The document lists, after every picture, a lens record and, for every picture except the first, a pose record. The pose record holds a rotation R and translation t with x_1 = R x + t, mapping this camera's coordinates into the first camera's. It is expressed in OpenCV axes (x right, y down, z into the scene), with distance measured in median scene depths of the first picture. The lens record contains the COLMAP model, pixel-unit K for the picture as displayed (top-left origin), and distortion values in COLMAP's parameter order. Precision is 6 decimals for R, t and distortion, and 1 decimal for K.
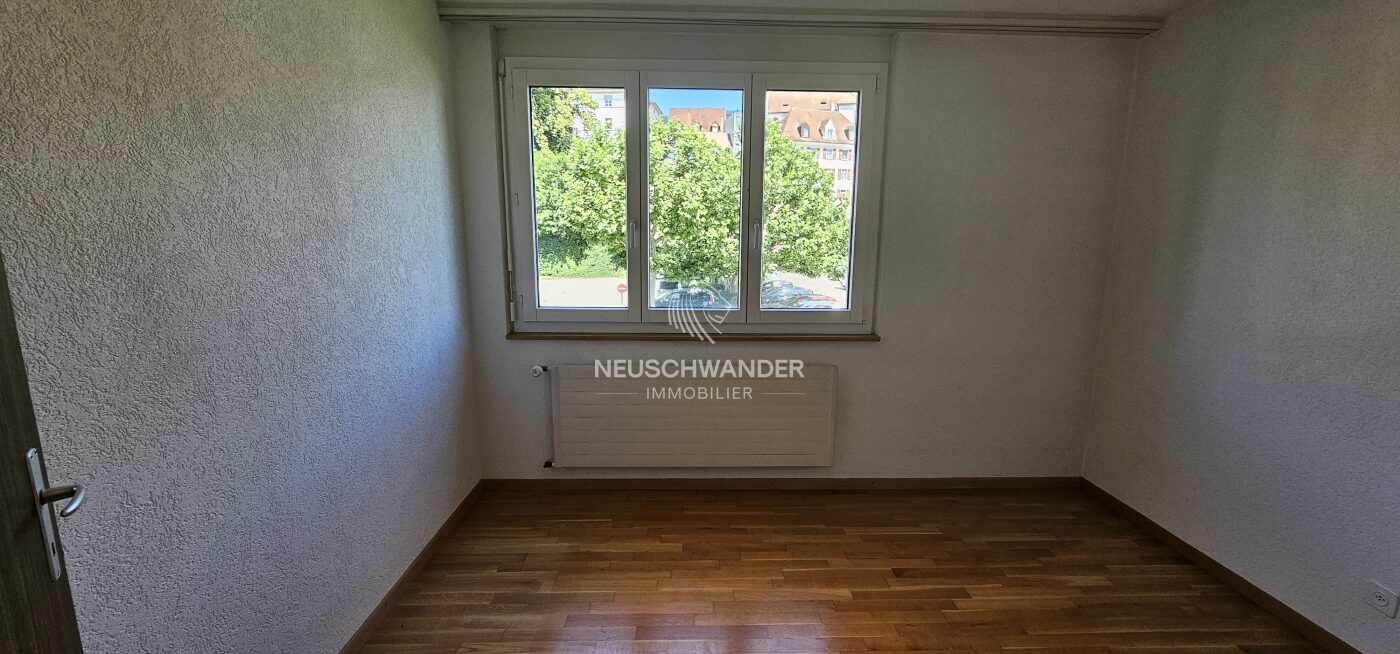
lens RADIAL K [[572.4, 0, 697.2], [0, 572.4, 325.4], [0, 0, 1]] dist [-0.002321, -0.001320]
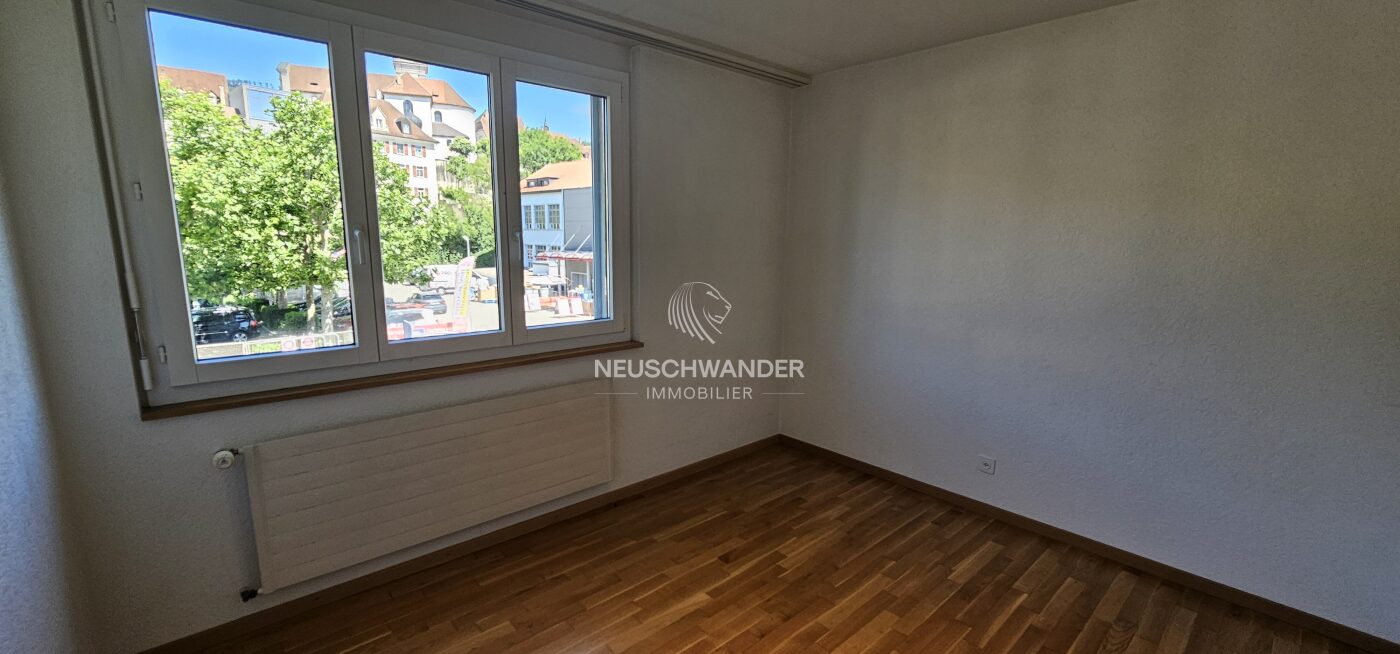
lens RADIAL K [[572.4, 0, 692.8], [0, 572.4, 328.1], [0, 0, 1]] dist [-0.002321, -0.001320]
pose [[0.763049, -0.105639, 0.637649, -0.272886], [0.103436, 0.993796, 0.040863, -0.039029], [-0.638010, 0.034775, 0.769243, 0.164342]]
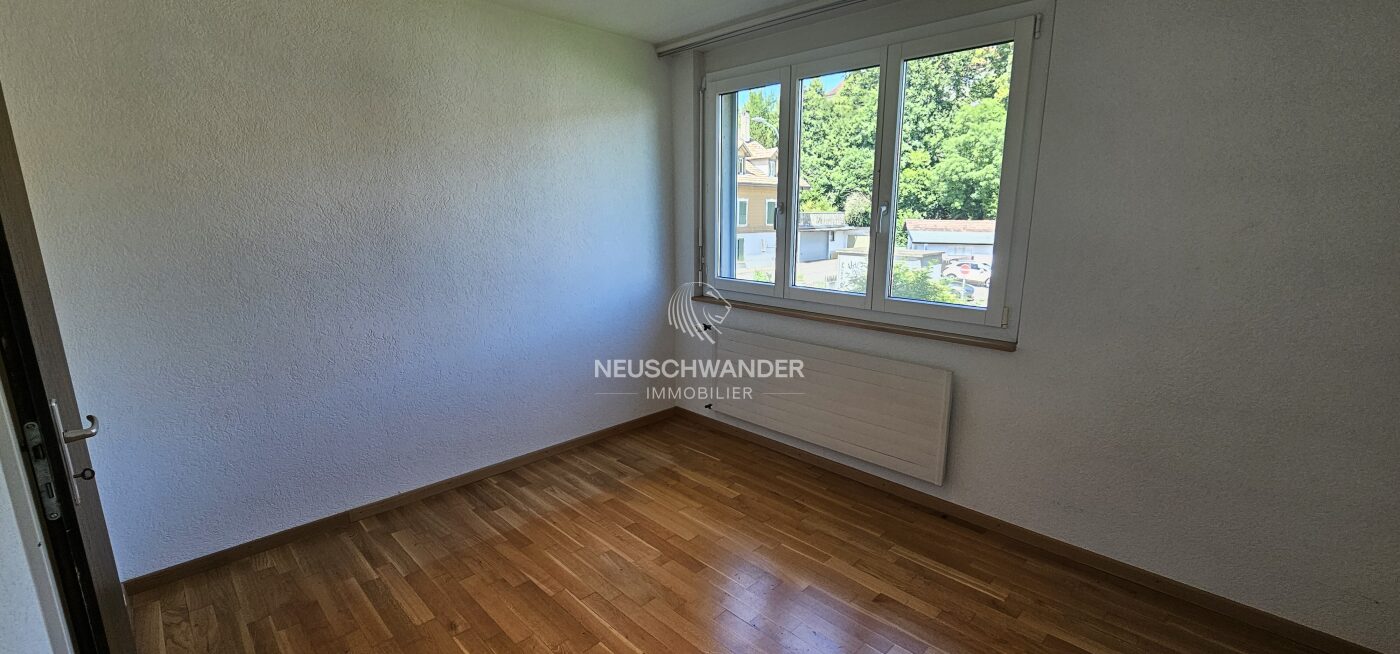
lens RADIAL K [[572.4, 0, 698.4], [0, 572.4, 322.5], [0, 0, 1]] dist [-0.002321, -0.001320]
pose [[0.690832, 0.133363, -0.710609, 0.600842], [-0.115315, 0.990584, 0.073802, -0.022519], [0.713760, 0.030960, 0.699706, 0.130837]]
